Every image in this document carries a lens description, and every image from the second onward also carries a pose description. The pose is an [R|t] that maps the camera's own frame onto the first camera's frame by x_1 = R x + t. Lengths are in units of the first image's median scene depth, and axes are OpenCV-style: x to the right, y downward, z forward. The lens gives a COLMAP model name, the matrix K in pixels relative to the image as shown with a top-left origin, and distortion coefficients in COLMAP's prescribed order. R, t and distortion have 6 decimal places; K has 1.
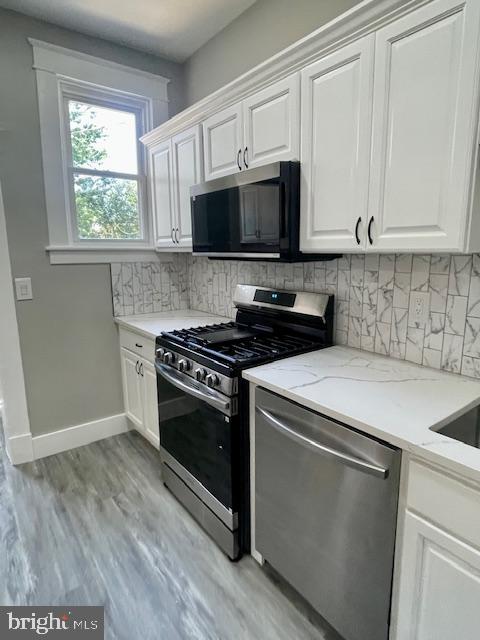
lens RADIAL K [[371.6, 0, 240.0], [0, 371.6, 320.0], [0, 0, 1]] dist [0.002074, 0.001184]
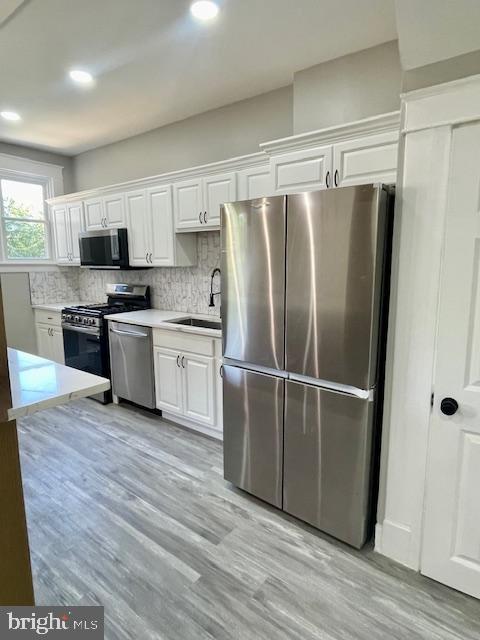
lens RADIAL K [[371.6, 0, 240.0], [0, 371.6, 320.0], [0, 0, 1]] dist [0.002074, 0.001184]
pose [[0.964490, -0.036756, 0.261549, 0.179268], [0.046311, 0.998462, -0.030464, 0.224706], [-0.260027, 0.041495, 0.964709, -1.231637]]
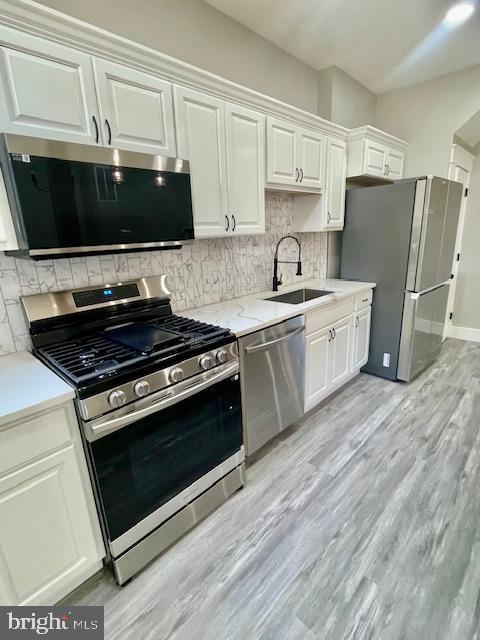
lens RADIAL K [[312.9, 0, 240.0], [0, 312.9, 320.0], [0, 0, 1]] dist [-0.004350, 0.000227]
pose [[-0.150760, -0.255186, 0.955066, -0.795685], [0.229648, 0.930639, 0.284910, -0.162301], [-0.961526, 0.262282, -0.081700, 0.849263]]
